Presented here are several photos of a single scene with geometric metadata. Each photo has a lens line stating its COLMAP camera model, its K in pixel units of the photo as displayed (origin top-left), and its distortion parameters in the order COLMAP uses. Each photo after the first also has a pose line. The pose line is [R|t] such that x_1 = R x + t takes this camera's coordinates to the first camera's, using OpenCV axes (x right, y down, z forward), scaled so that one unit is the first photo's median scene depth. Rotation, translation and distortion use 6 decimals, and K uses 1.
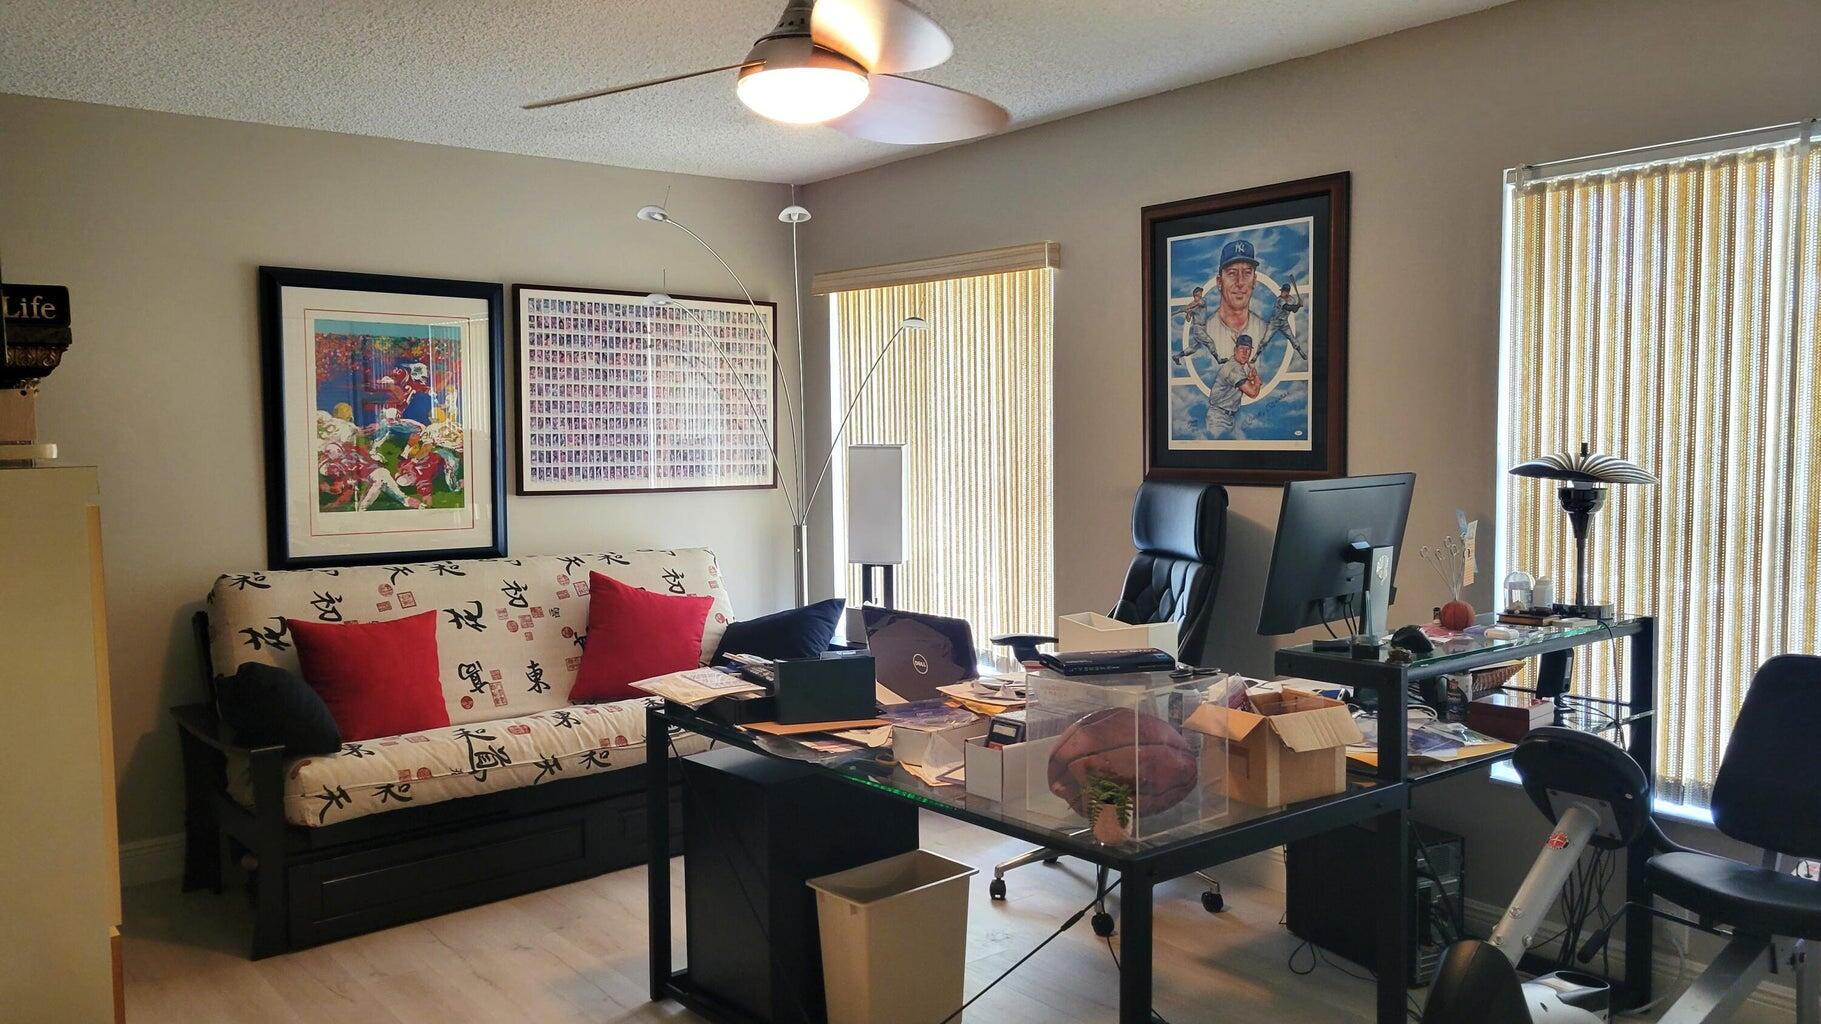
lens RADIAL K [[1357.0, 0, 911.3], [0, 1357.0, 513.0], [0, 0, 1]] dist [0.000377, -0.000065]
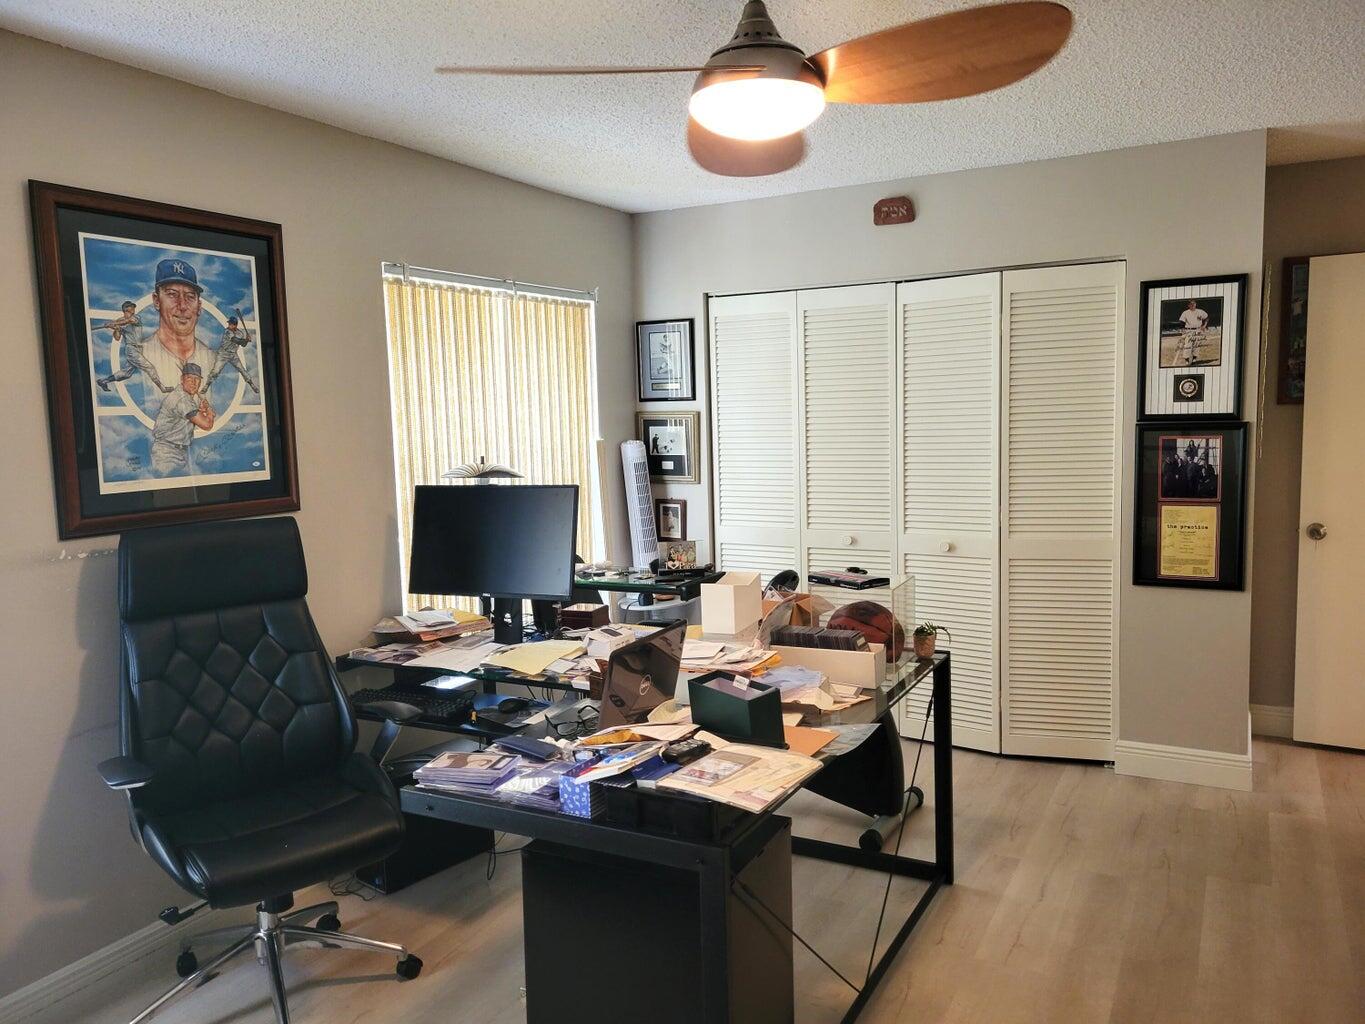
lens RADIAL K [[1041.5, 0, 683.7], [0, 1041.5, 516.3], [0, 0, 1]] dist [0.005718, 0.000217]
pose [[-0.408803, -0.070391, 0.909904, -0.557983], [0.091310, 0.988863, 0.117523, -0.080331], [-0.908044, 0.131126, -0.397823, 0.992741]]
